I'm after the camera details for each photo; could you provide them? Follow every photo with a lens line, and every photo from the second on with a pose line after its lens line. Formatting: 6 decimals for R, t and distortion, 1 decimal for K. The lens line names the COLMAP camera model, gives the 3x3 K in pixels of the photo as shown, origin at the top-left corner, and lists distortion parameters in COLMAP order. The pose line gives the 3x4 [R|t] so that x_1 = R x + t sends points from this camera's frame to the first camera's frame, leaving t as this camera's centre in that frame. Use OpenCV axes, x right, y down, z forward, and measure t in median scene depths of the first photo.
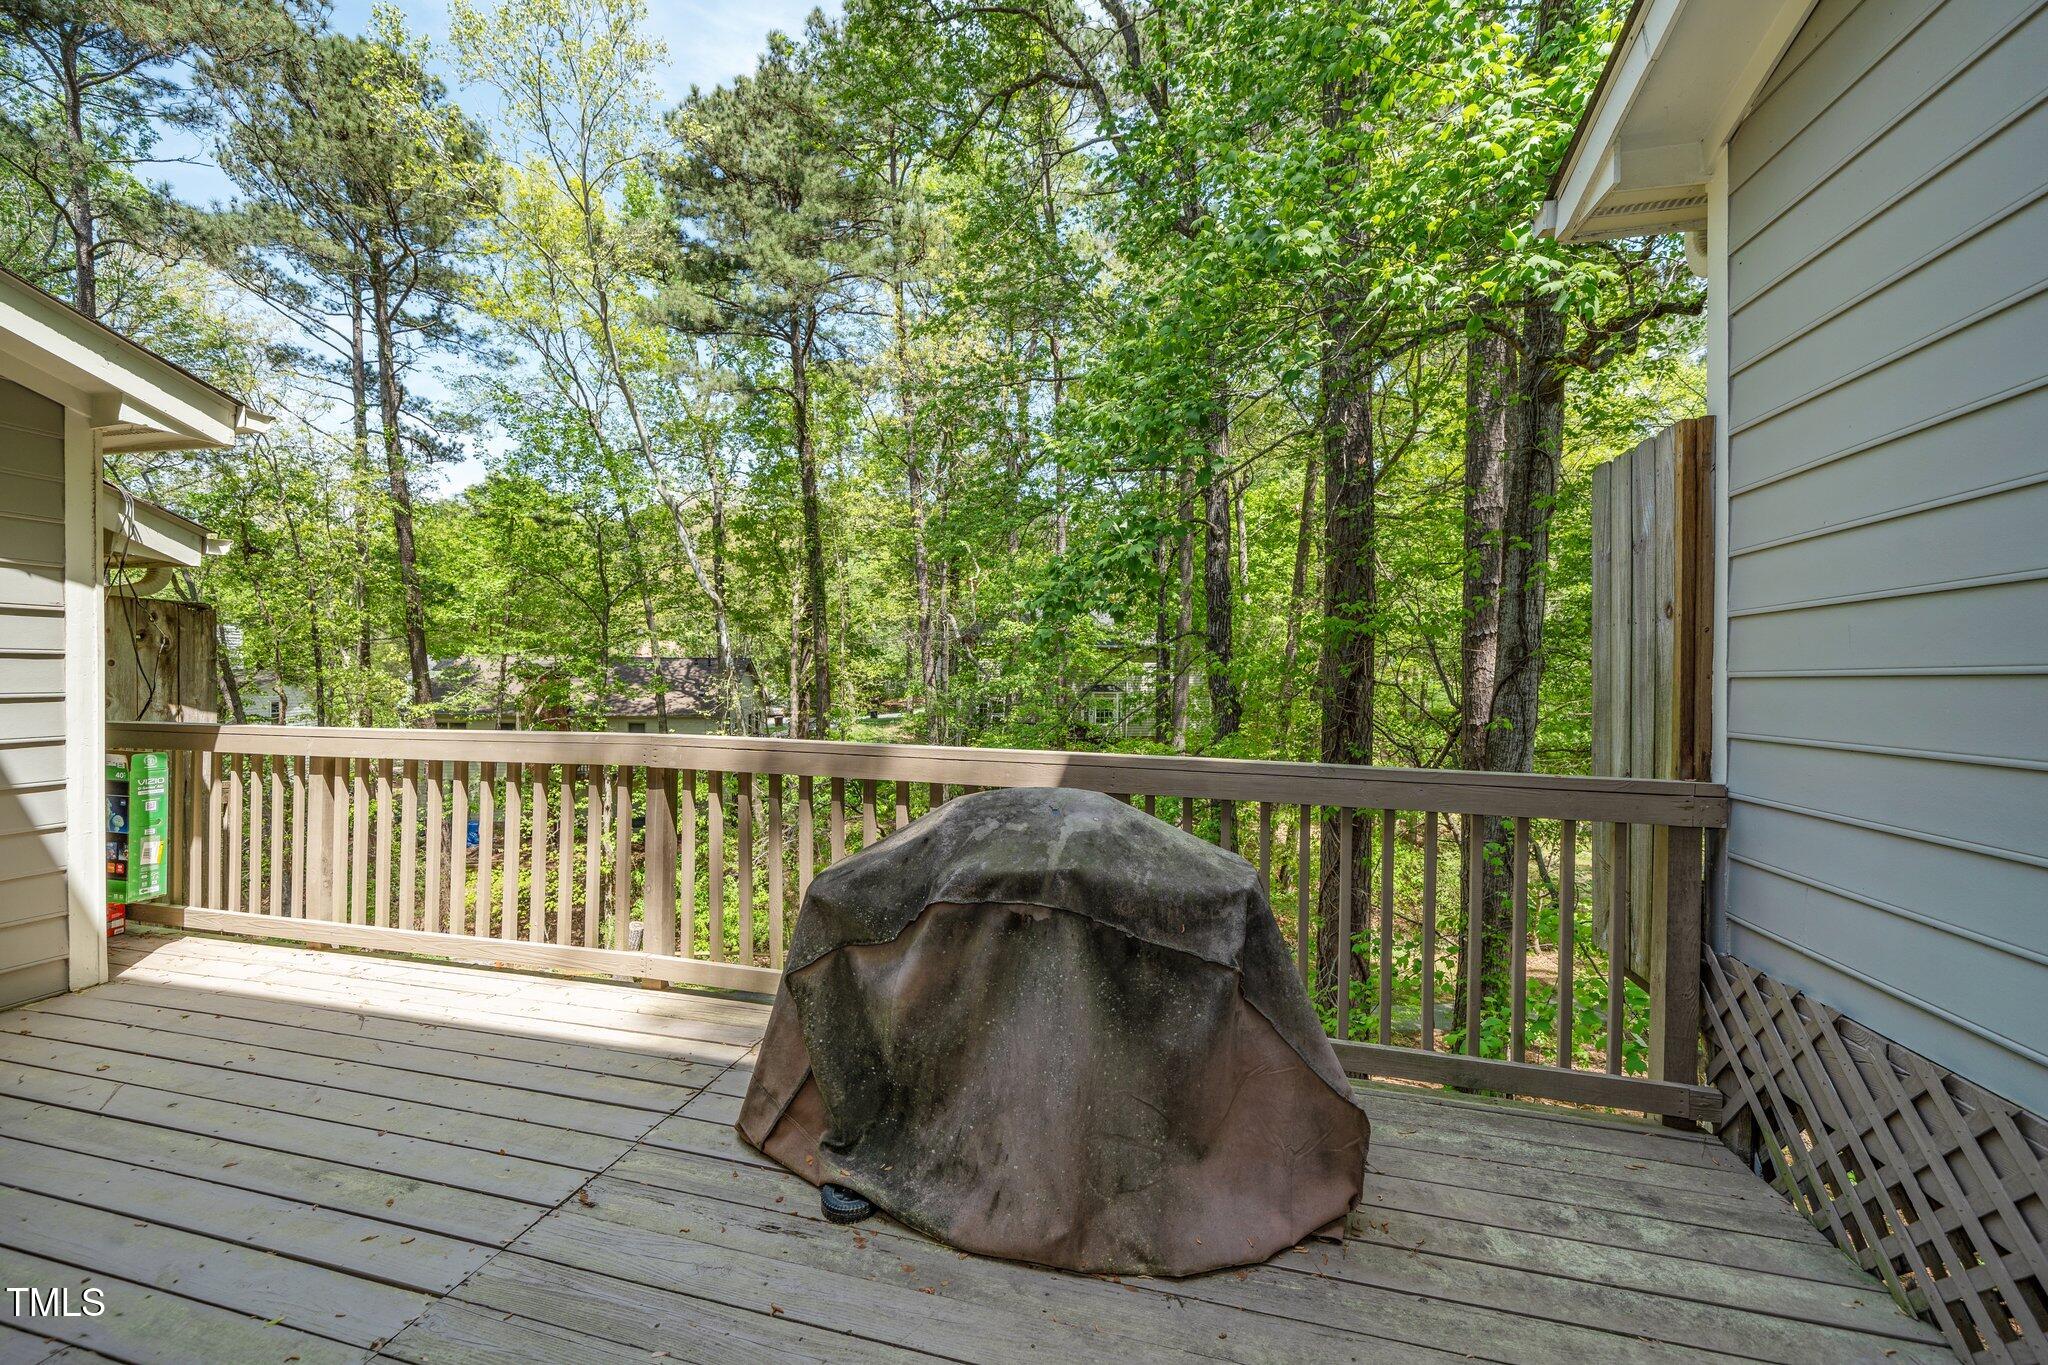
lens RADIAL K [[825.3, 0, 1008.0], [0, 825.3, 672.4], [0, 0, 1]] dist [-0.003138, -0.000237]
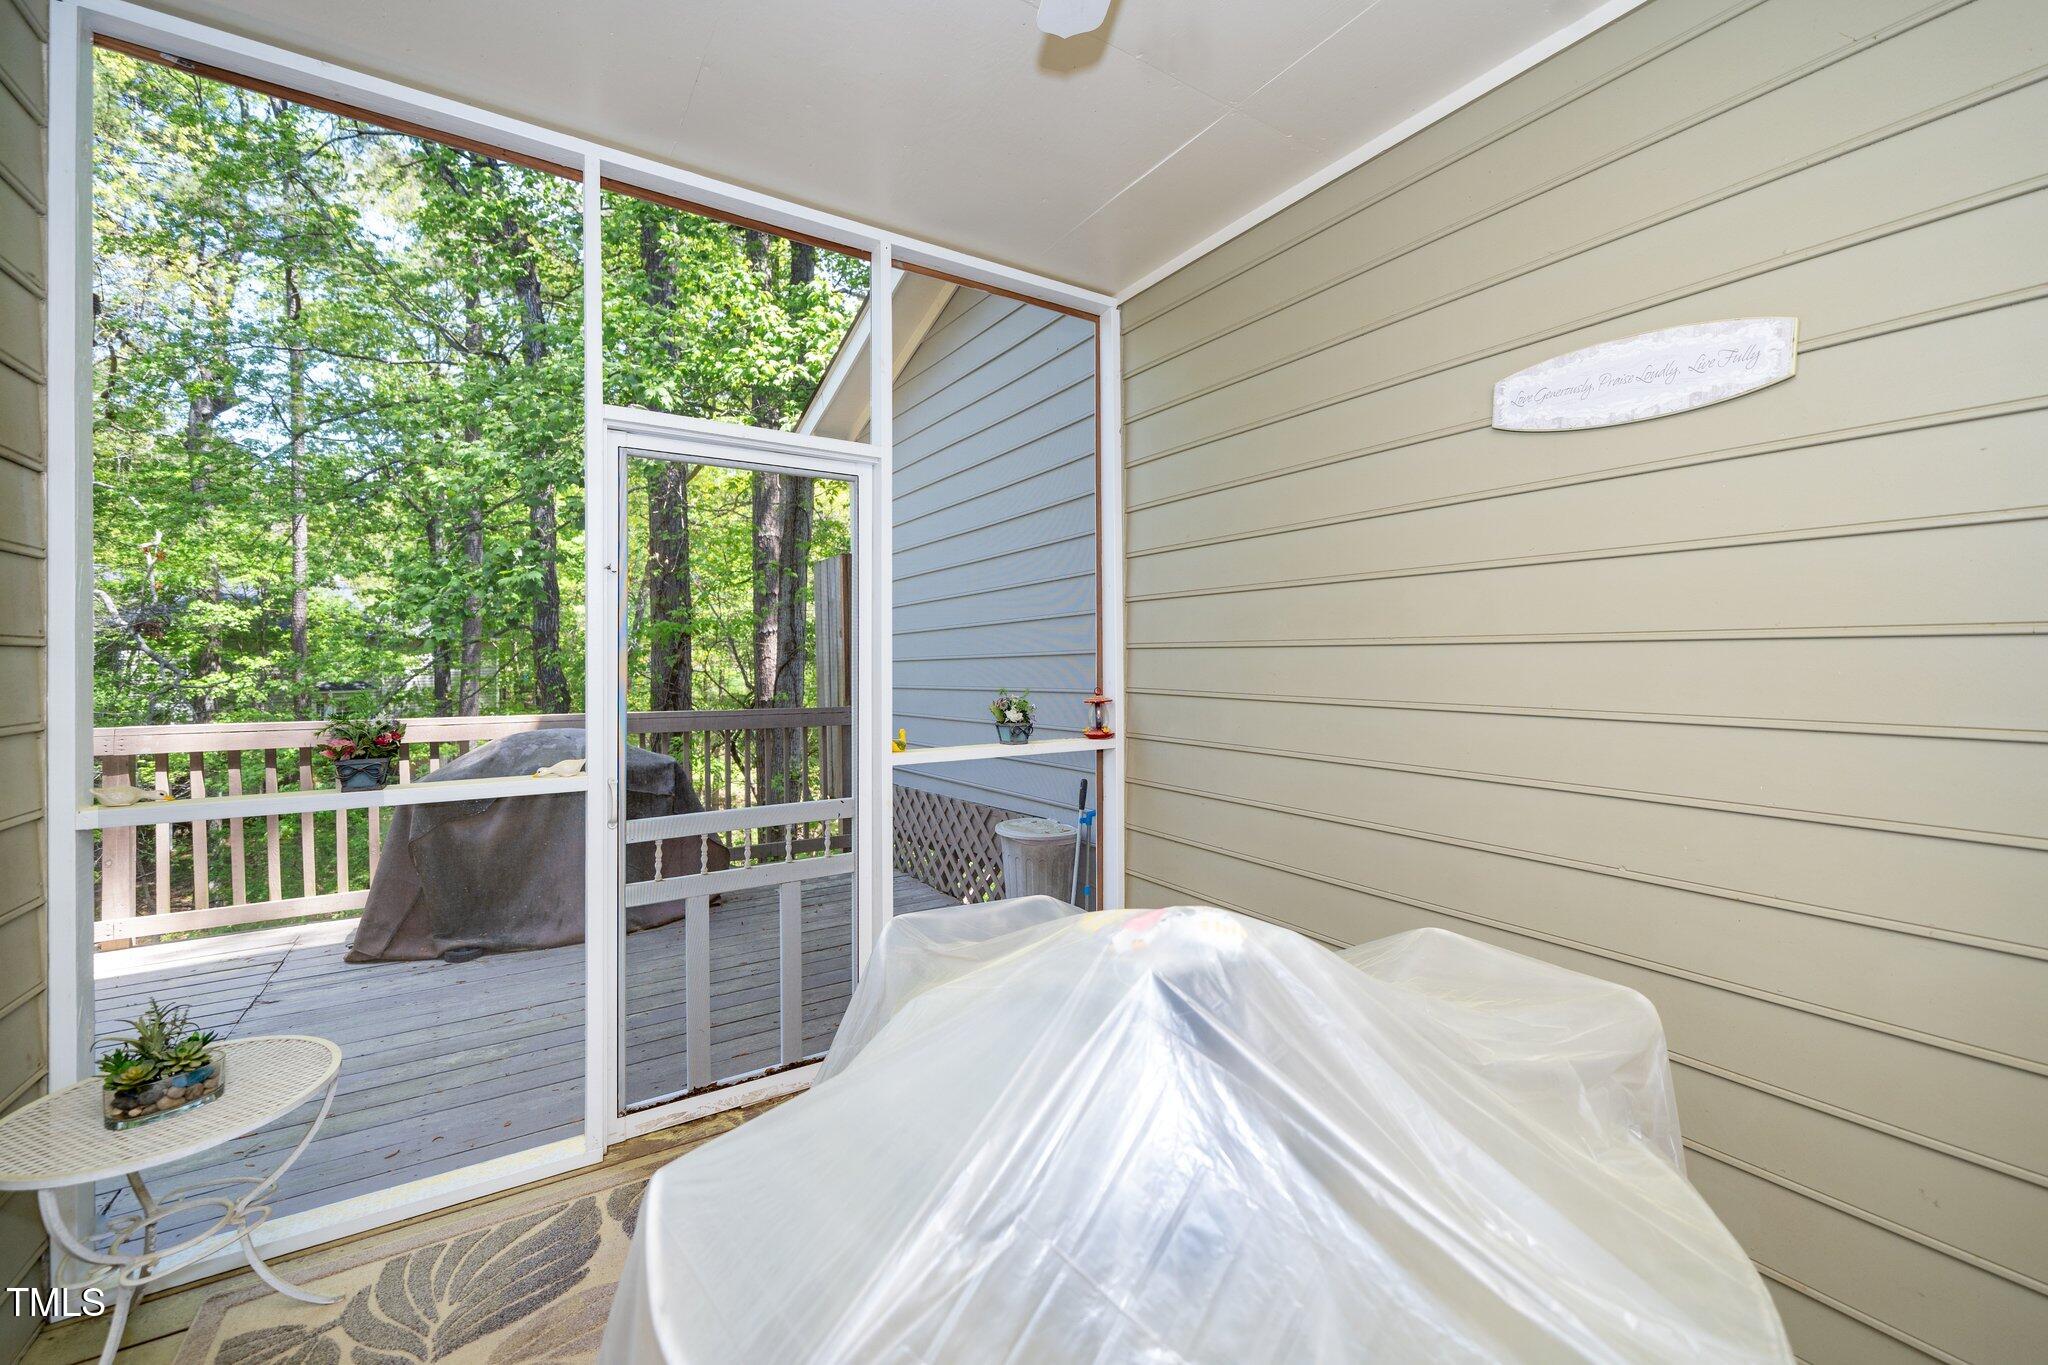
lens RADIAL K [[825.3, 0, 1016.4], [0, 825.3, 670.0], [0, 0, 1]] dist [-0.003138, -0.000237]
pose [[0.685658, -0.024084, 0.727526, -0.145920], [0.017424, 0.999709, 0.016673, -0.000407], [-0.727715, 0.001244, 0.685878, -0.251643]]
